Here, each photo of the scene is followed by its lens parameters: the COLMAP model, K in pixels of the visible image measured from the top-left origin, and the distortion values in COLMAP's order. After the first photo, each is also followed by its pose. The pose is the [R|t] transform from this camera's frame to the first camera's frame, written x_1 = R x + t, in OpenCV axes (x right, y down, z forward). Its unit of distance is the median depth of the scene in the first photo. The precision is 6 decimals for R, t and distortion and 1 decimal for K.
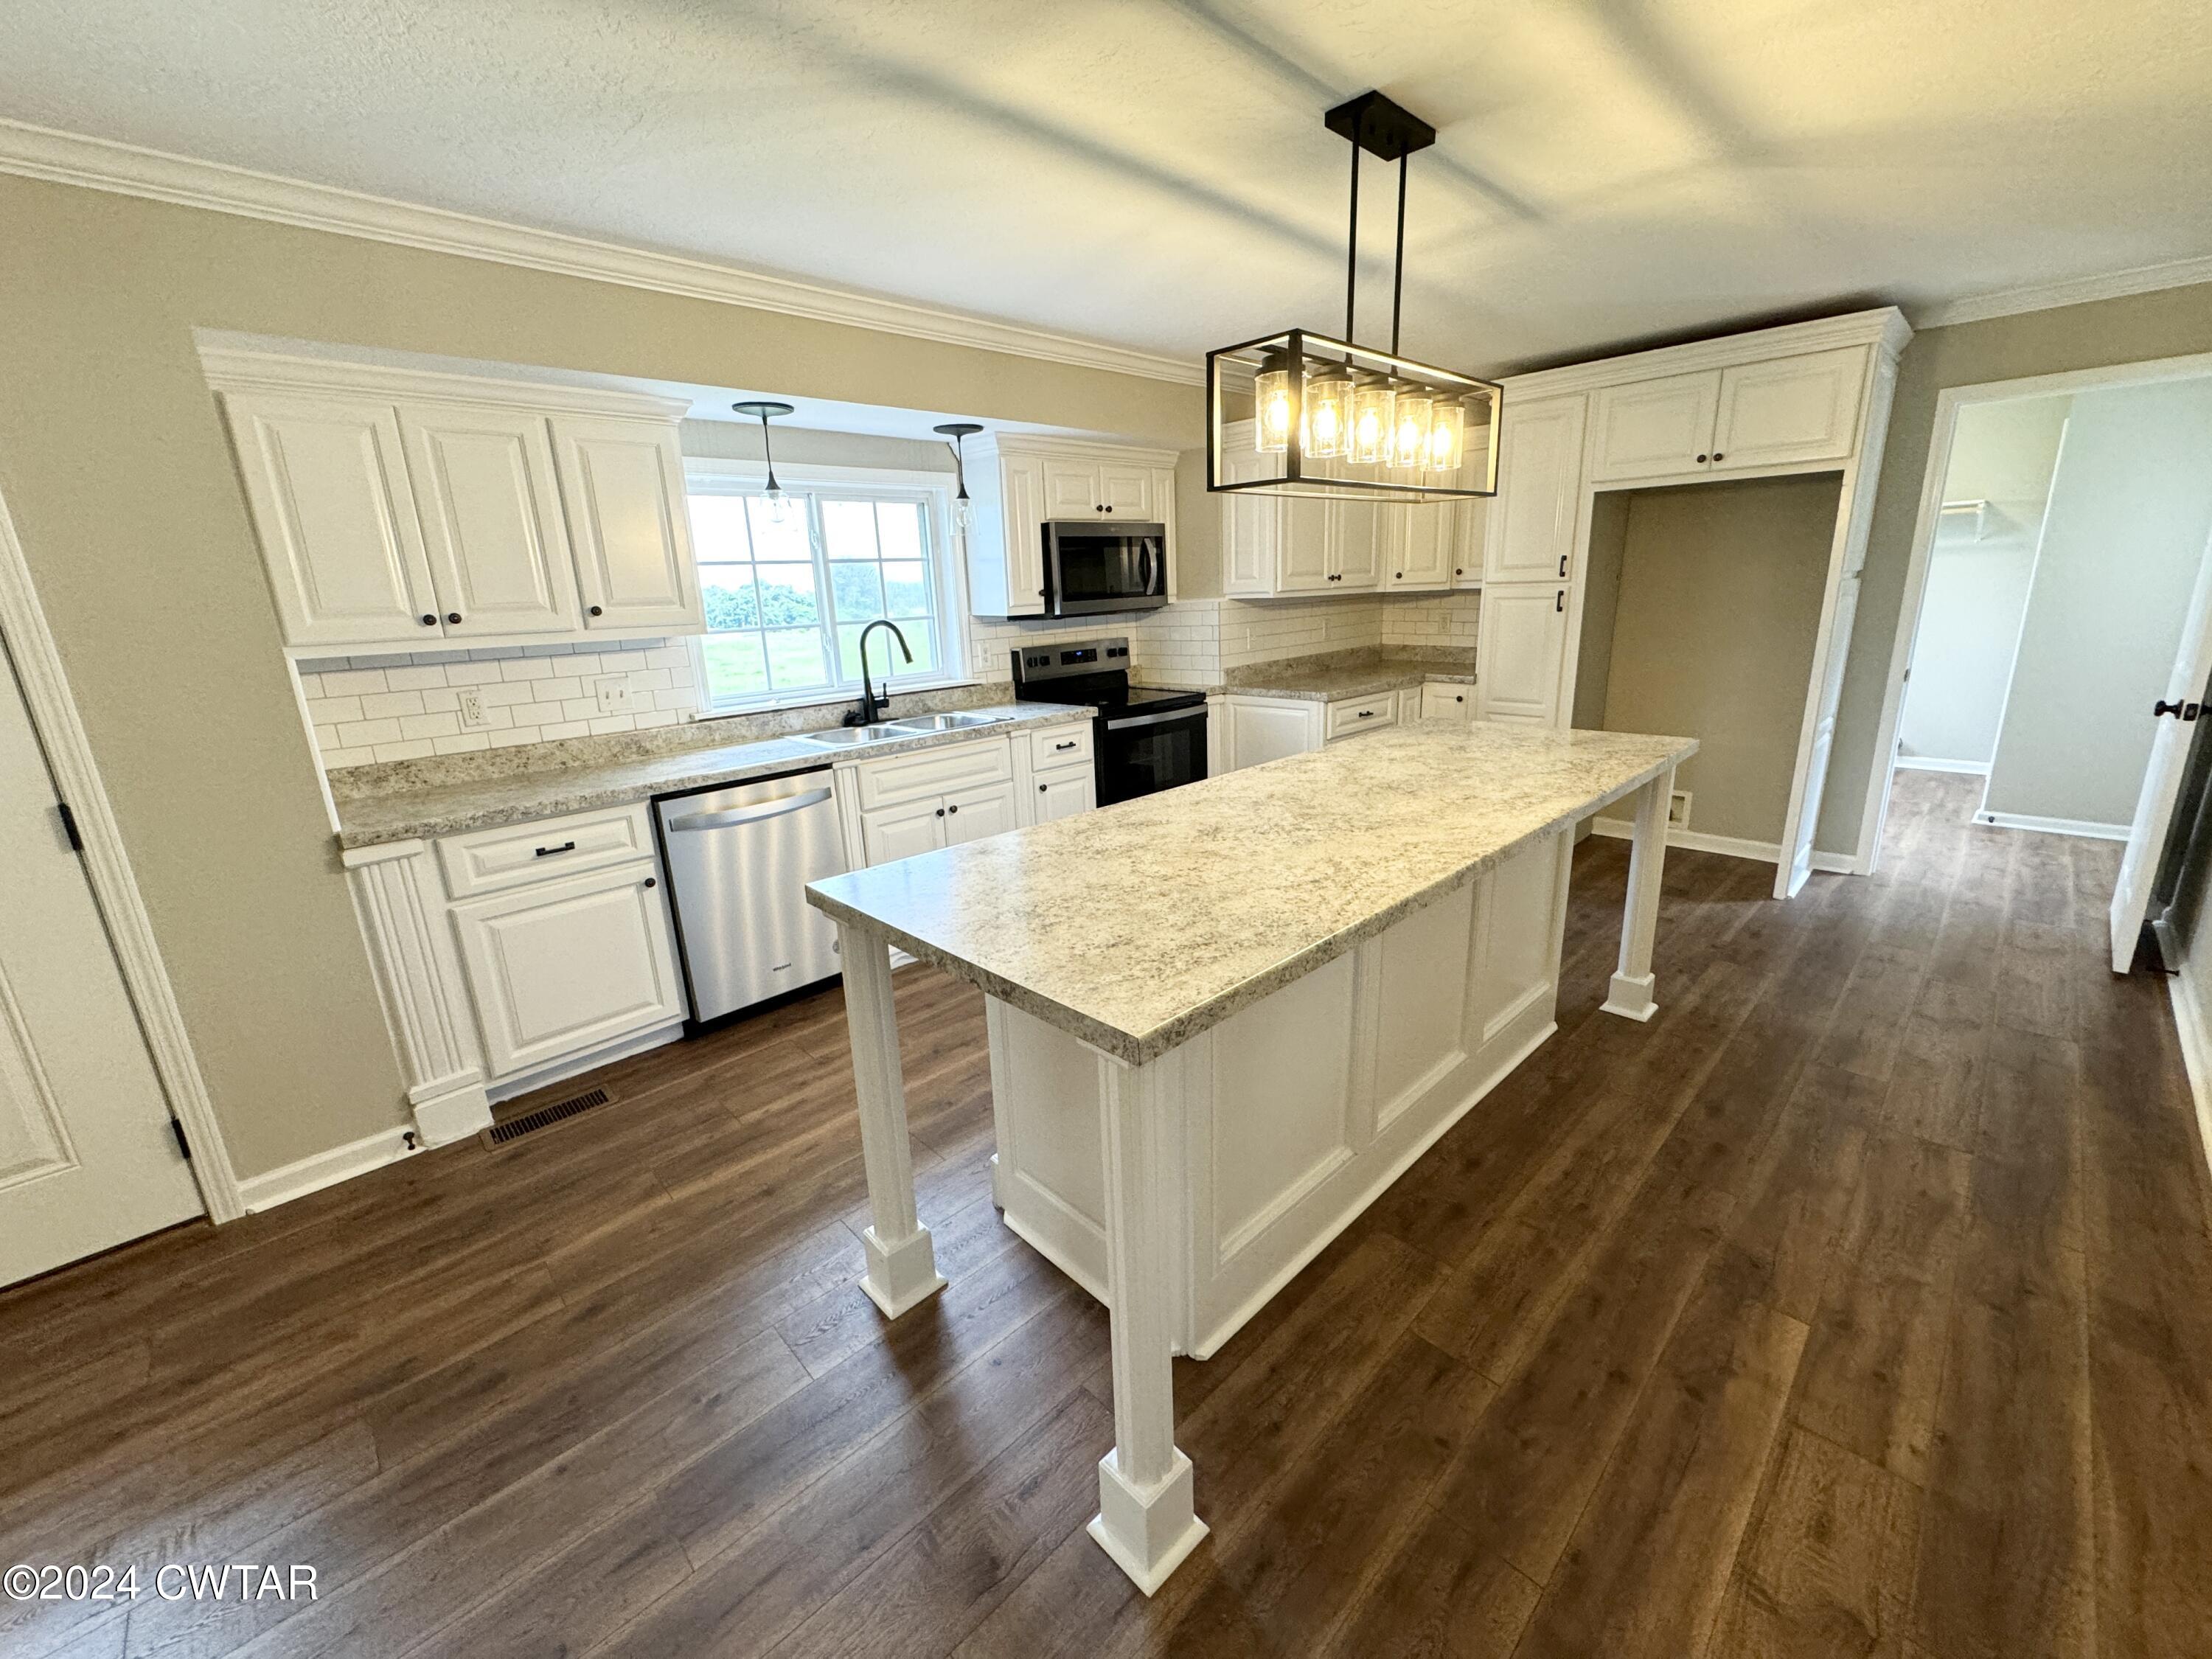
lens RADIAL K [[881.2, 0, 1101.5], [0, 881.2, 819.4], [0, 0, 1]] dist [-0.002129, 0.000129]
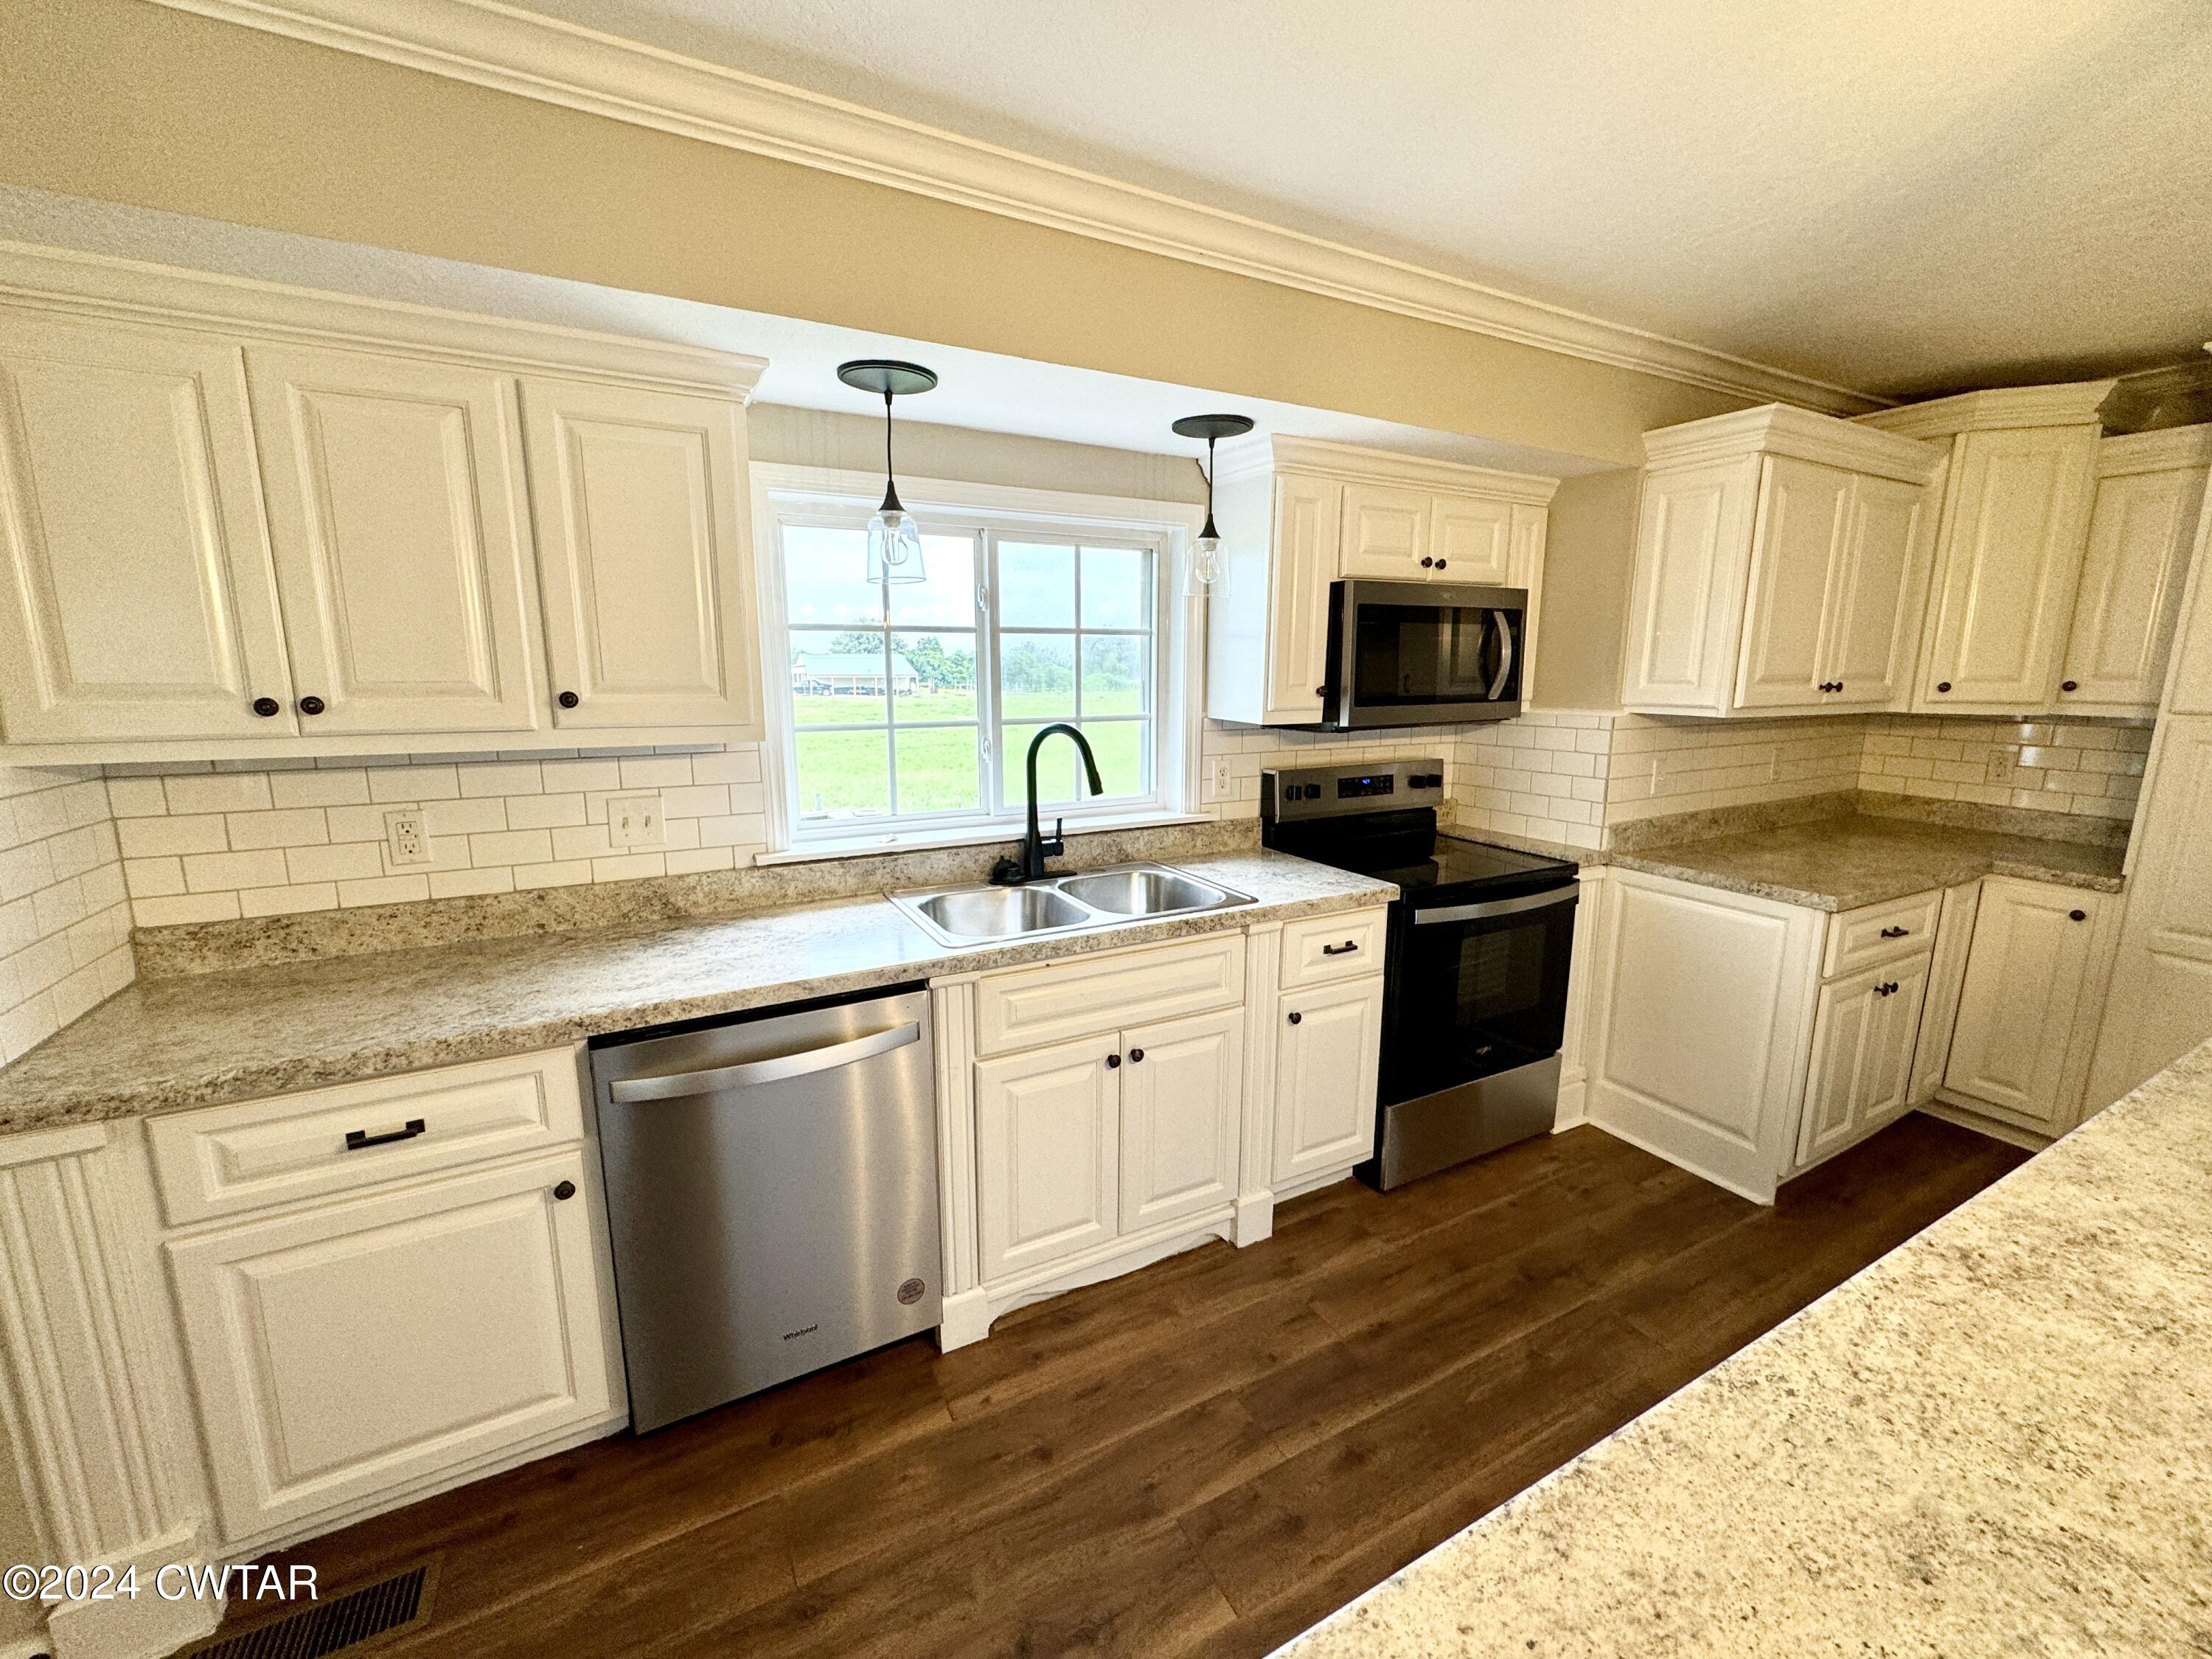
lens RADIAL K [[881.2, 0, 1103.9], [0, 881.2, 821.0], [0, 0, 1]] dist [-0.002129, 0.000129]
pose [[0.961187, 0.090714, -0.260556, -0.049812], [-0.109979, 0.992103, -0.060304, -0.123473], [0.253028, 0.086619, 0.963573, 0.407392]]
